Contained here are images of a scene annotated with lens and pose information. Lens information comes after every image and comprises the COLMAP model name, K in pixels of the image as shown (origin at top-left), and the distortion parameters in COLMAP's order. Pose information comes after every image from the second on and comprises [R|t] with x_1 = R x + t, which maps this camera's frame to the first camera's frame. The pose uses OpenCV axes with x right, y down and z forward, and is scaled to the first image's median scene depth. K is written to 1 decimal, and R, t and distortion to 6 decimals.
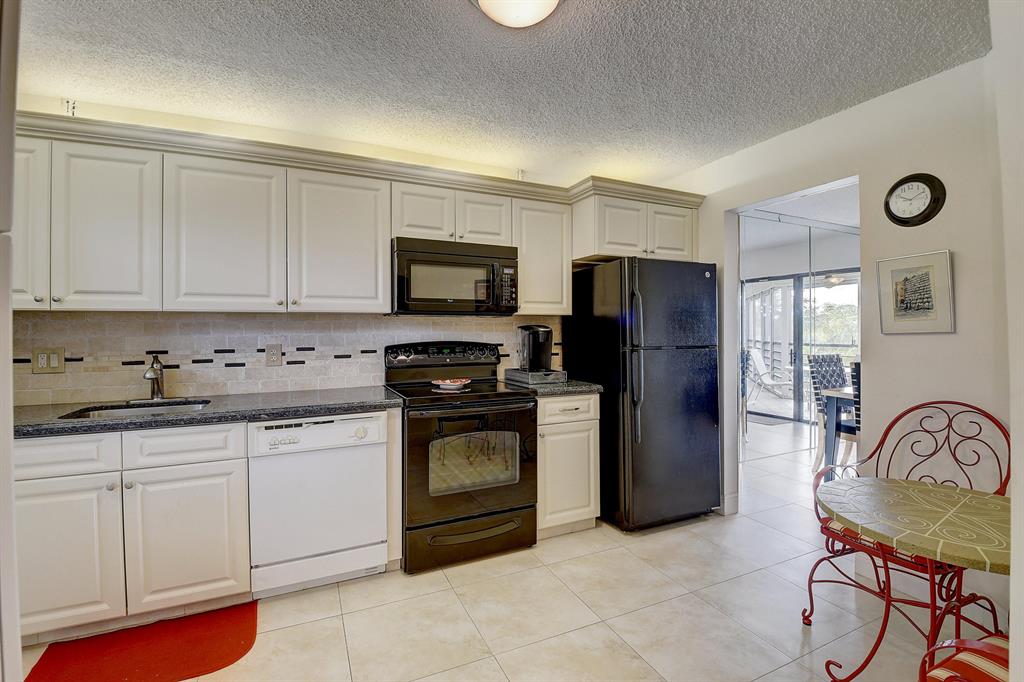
lens RADIAL K [[451.0, 0, 507.6], [0, 451.0, 337.3], [0, 0, 1]] dist [-0.020163, -0.003762]
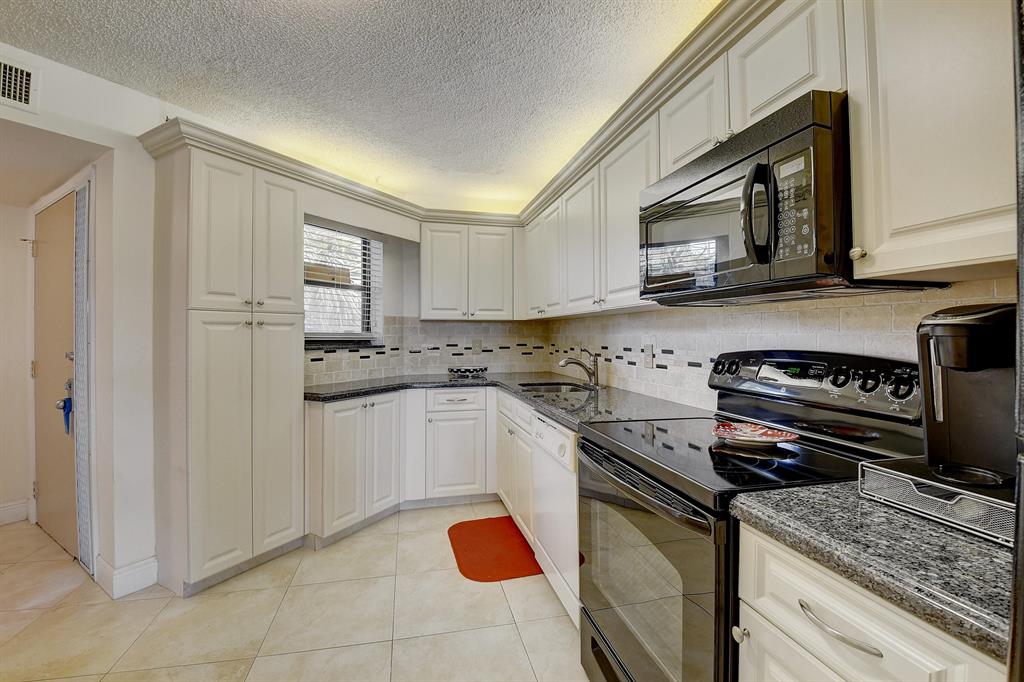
lens RADIAL K [[451.0, 0, 512.2], [0, 451.0, 332.2], [0, 0, 1]] dist [-0.020163, -0.003762]
pose [[-0.207071, 0.002718, -0.978322, 0.461437], [-0.011442, 0.999921, 0.005200, -0.011782], [0.978259, 0.012271, -0.207024, 0.949264]]
